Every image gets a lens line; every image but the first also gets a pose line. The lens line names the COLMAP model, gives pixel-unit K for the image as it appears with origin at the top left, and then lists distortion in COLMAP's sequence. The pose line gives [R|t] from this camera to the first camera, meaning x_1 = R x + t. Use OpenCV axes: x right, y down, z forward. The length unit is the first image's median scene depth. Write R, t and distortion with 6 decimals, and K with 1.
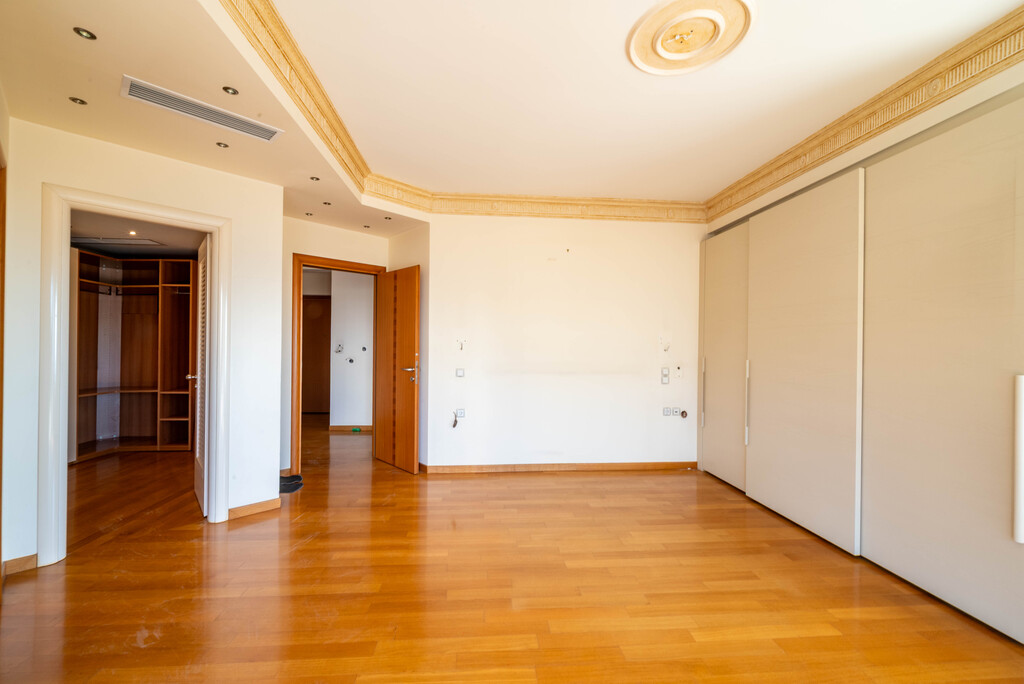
lens RADIAL K [[407.4, 0, 509.6], [0, 407.4, 342.6], [0, 0, 1]] dist [-0.001863, -0.000722]
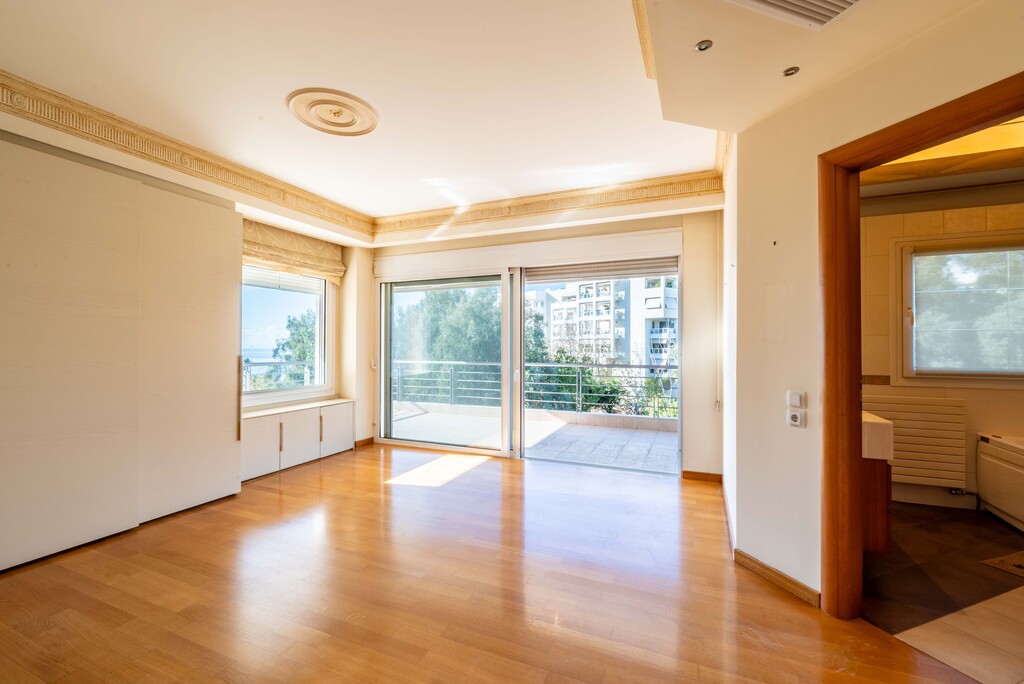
lens RADIAL K [[421.1, 0, 503.8], [0, 421.1, 340.9], [0, 0, 1]] dist [-0.008644, 0.000316]
pose [[-0.873665, -0.003848, 0.486513, -0.383546], [-0.010512, 0.999885, -0.010968, 0.009752], [-0.486415, -0.014697, -0.873604, 0.992129]]
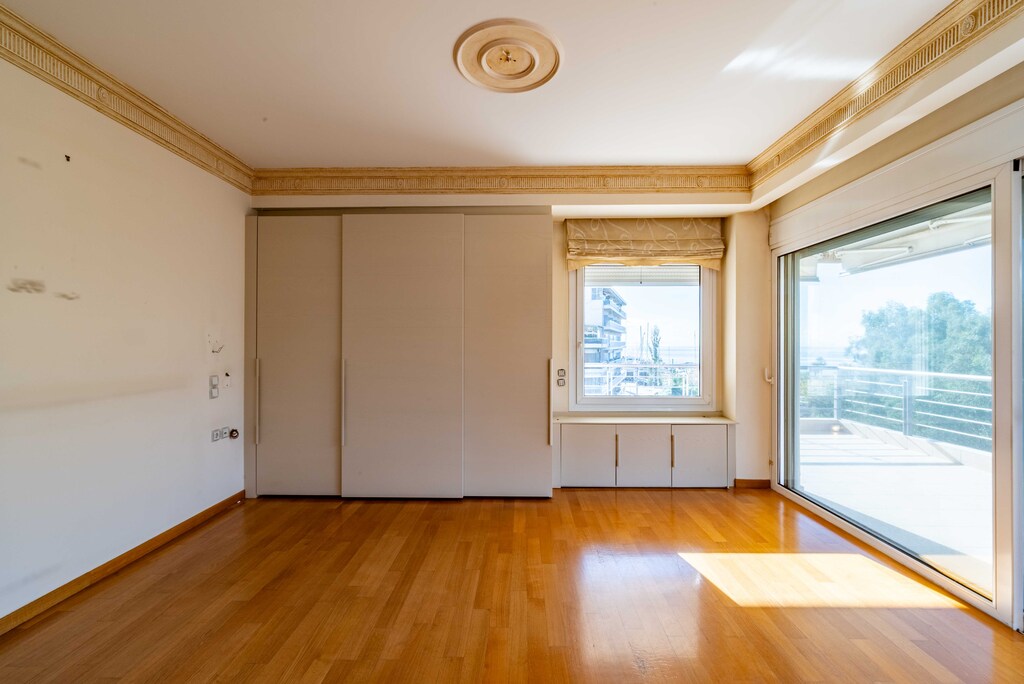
lens RADIAL K [[421.1, 0, 518.0], [0, 421.1, 342.6], [0, 0, 1]] dist [-0.008644, 0.000316]
pose [[0.101370, -0.006541, 0.994827, -0.344768], [-0.003798, 0.999969, 0.006962, -0.004994], [-0.994842, -0.004484, 0.101342, 0.438830]]
